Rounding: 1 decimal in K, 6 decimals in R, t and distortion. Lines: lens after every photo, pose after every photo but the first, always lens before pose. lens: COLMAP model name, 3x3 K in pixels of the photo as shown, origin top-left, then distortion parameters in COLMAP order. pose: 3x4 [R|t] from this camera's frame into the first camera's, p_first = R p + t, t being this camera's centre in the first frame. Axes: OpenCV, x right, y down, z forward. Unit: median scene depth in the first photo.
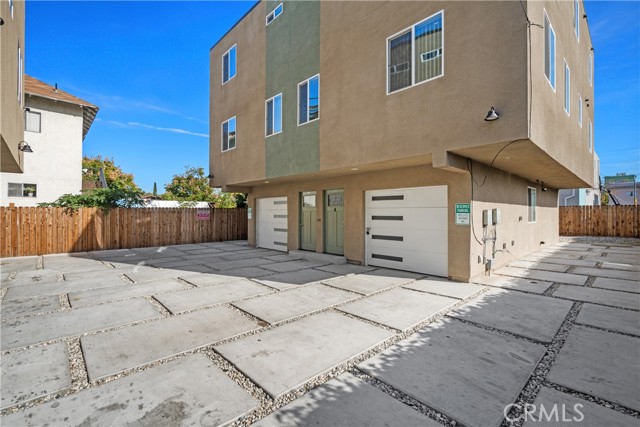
lens RADIAL K [[292.7, 0, 319.1], [0, 292.7, 211.4], [0, 0, 1]] dist [-0.003992, 0.001334]
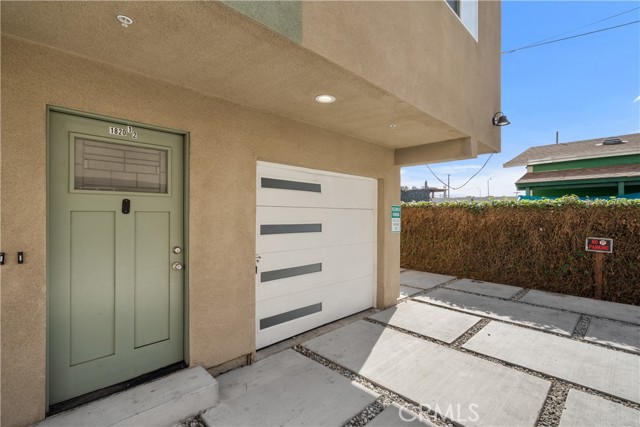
lens RADIAL K [[292.7, 0, 318.8], [0, 292.7, 216.5], [0, 0, 1]] dist [-0.003992, 0.001334]
pose [[-0.015337, -0.000989, 0.999882, -0.239533], [-0.003160, 0.999995, 0.000941, 0.002664], [-0.999877, -0.003145, -0.015340, 1.006086]]
